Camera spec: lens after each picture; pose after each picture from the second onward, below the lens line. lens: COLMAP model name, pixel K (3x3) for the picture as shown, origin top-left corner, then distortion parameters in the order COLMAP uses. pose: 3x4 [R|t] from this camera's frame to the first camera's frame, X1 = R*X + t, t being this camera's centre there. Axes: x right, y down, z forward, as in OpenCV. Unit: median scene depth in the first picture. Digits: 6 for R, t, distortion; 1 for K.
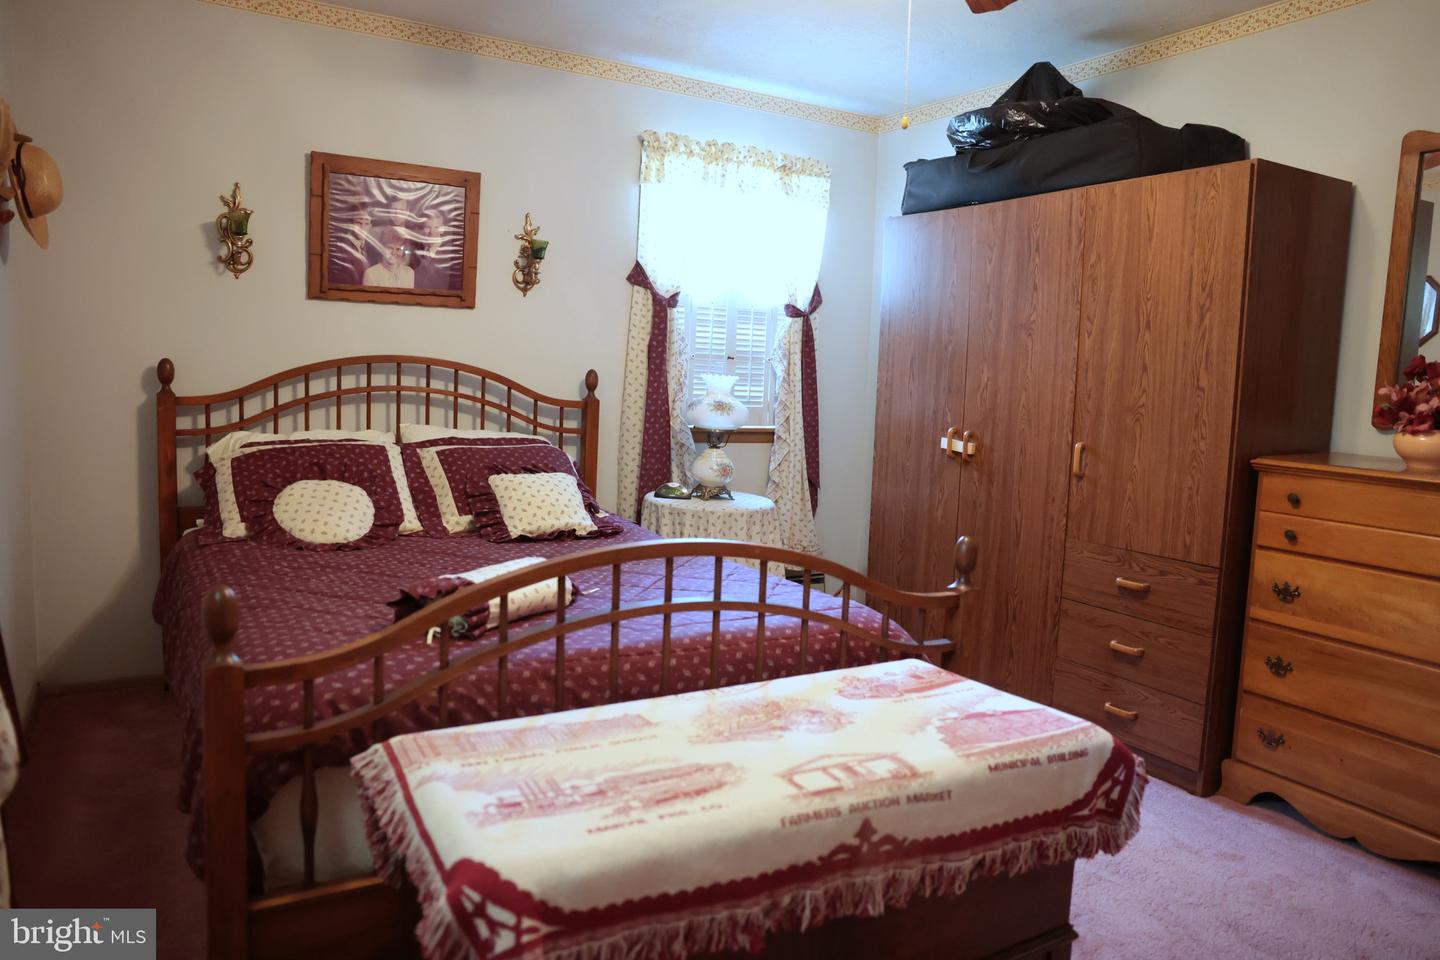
lens RADIAL K [[987.4, 0, 714.8], [0, 987.4, 478.2], [0, 0, 1]] dist [-0.102146, 0.076352]
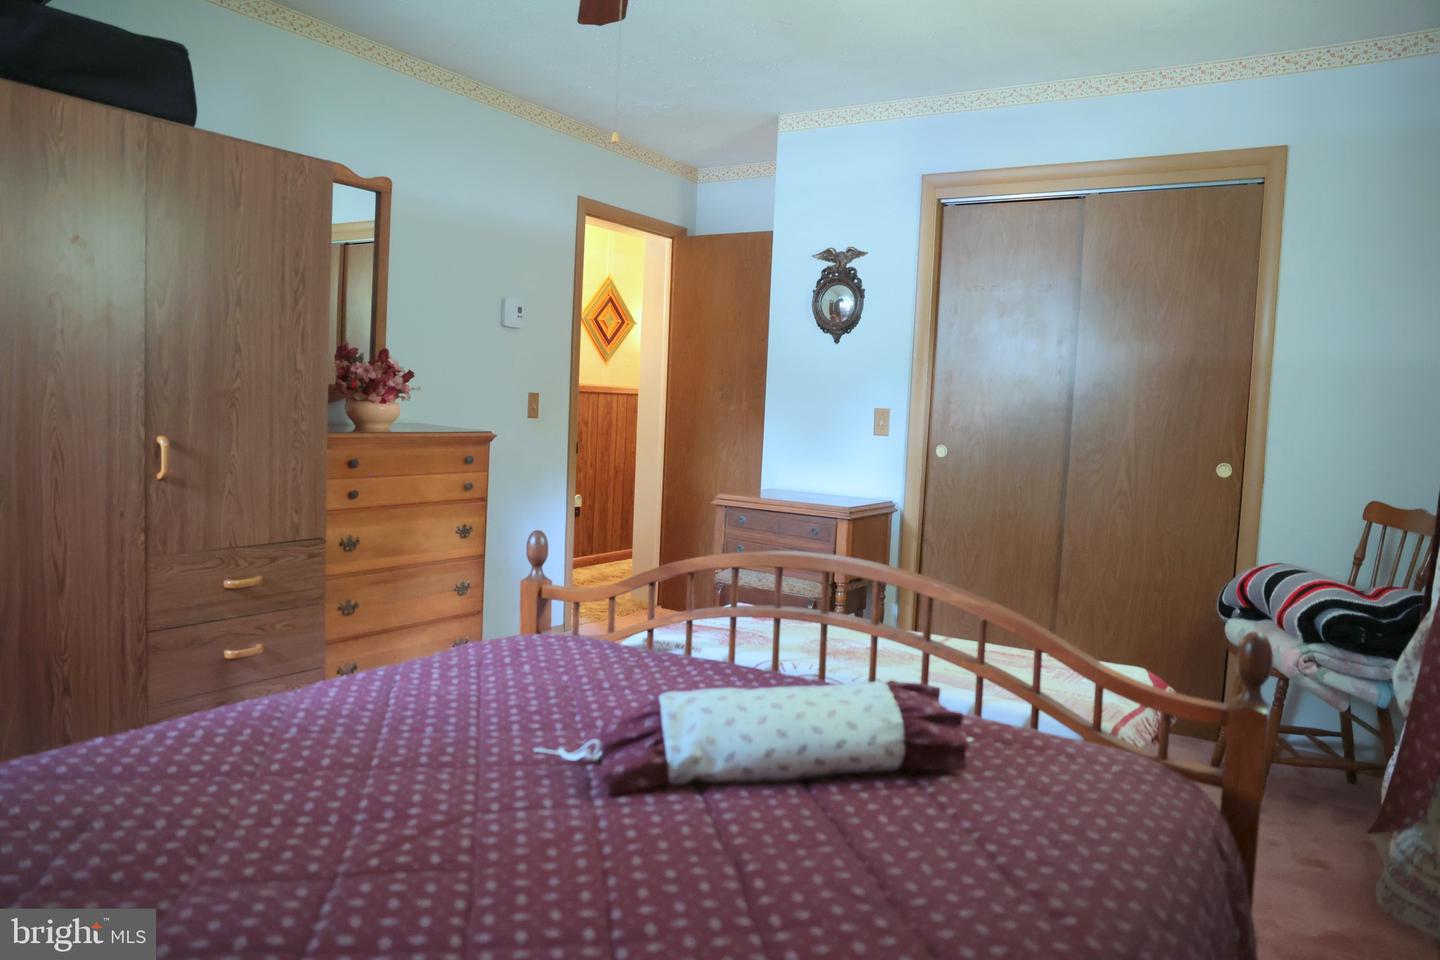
lens RADIAL K [[987.4, 0, 714.8], [0, 987.4, 478.2], [0, 0, 1]] dist [-0.102146, 0.076352]
pose [[-0.447914, -0.130837, 0.884452, -0.592123], [0.033958, 0.986031, 0.163061, -0.127593], [-0.893432, 0.103071, -0.437214, 1.018942]]
